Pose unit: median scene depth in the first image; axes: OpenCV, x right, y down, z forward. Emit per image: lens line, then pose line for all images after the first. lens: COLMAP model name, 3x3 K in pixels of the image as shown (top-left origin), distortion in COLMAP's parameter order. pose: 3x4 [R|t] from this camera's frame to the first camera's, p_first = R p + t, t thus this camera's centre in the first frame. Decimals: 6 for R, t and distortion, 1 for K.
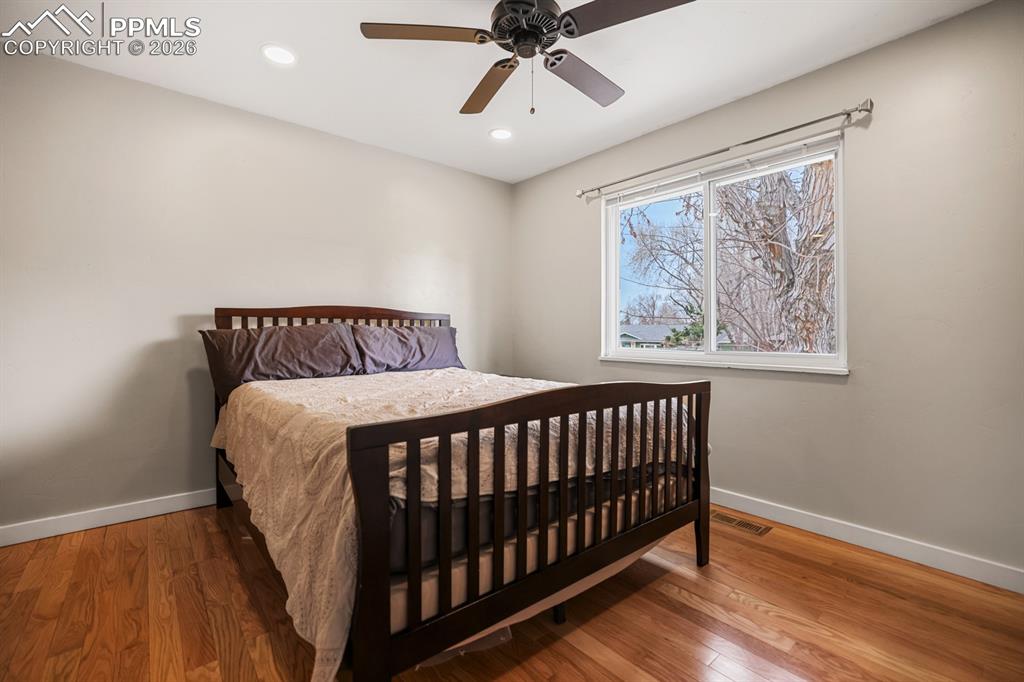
lens RADIAL K [[454.7, 0, 503.4], [0, 454.7, 333.7], [0, 0, 1]] dist [-0.026321, 0.000439]
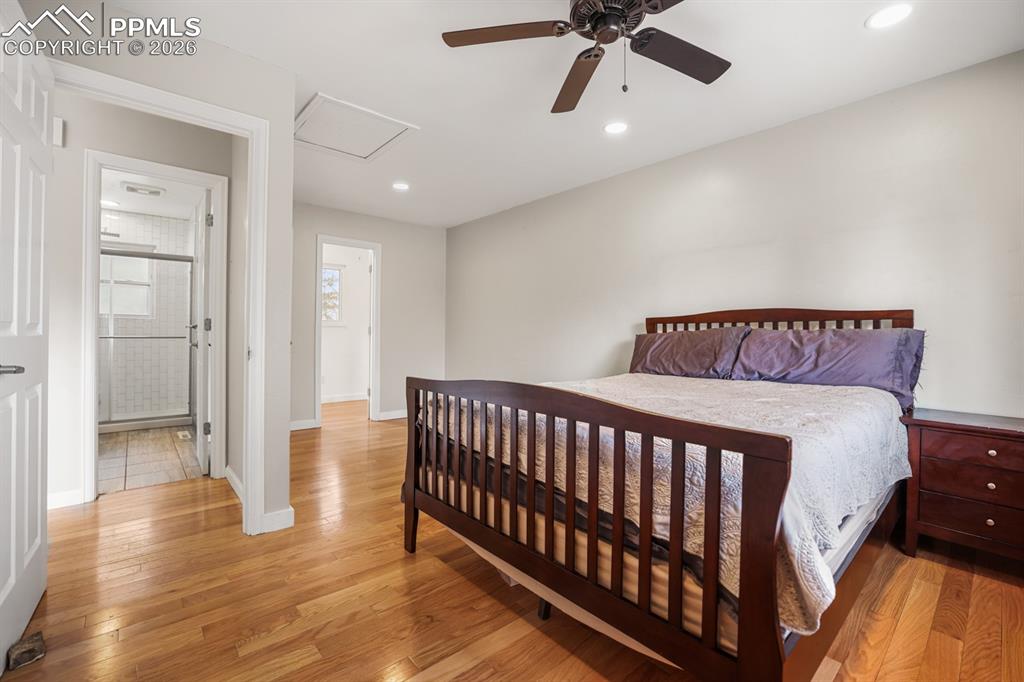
lens RADIAL K [[454.7, 0, 503.4], [0, 454.7, 333.7], [0, 0, 1]] dist [-0.026321, 0.000439]
pose [[-0.000099, -0.006618, -0.999978, 0.704463], [-0.009040, 0.999937, -0.006617, 0.002886], [0.999959, 0.009039, -0.000159, 0.552903]]
